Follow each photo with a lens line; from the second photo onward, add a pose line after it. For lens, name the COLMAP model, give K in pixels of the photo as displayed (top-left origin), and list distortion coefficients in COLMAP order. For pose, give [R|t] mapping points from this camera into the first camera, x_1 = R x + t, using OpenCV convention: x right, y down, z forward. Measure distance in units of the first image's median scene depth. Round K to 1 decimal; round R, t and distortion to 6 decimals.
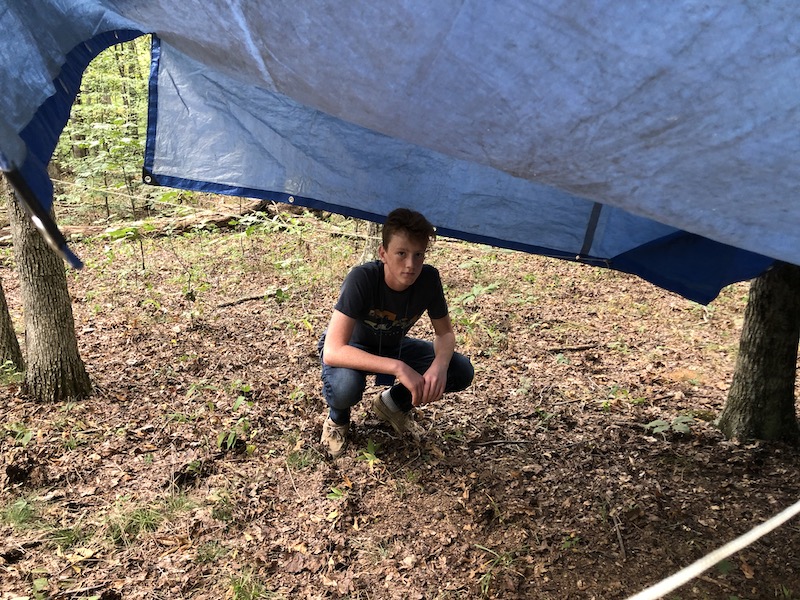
lens RADIAL K [[663.8, 0, 419.2], [0, 663.8, 297.9], [0, 0, 1]] dist [0.104199, -0.220158]
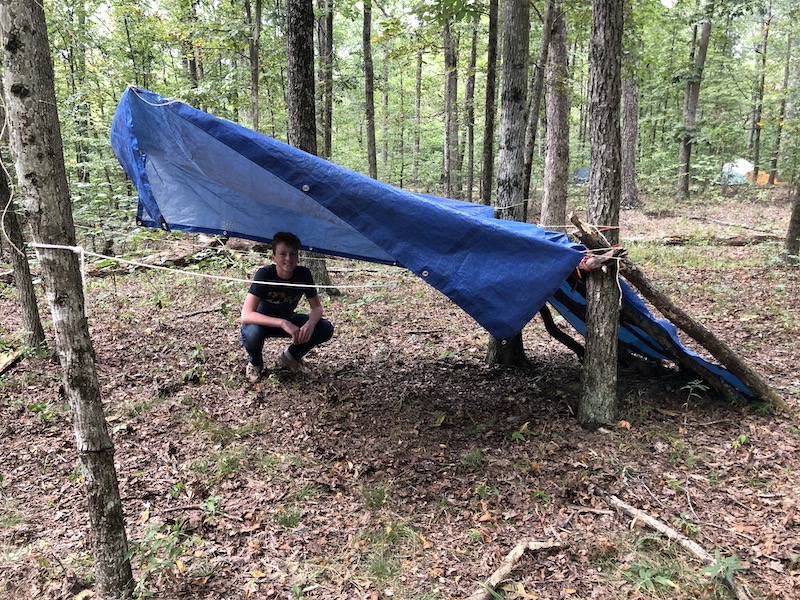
lens RADIAL K [[663.8, 0, 419.2], [0, 663.8, 297.9], [0, 0, 1]] dist [0.104199, -0.220158]
pose [[0.997503, -0.028246, 0.064723, 0.189691], [0.032251, 0.997574, -0.061695, 0.139955], [-0.062824, 0.063628, 0.995994, -0.727963]]
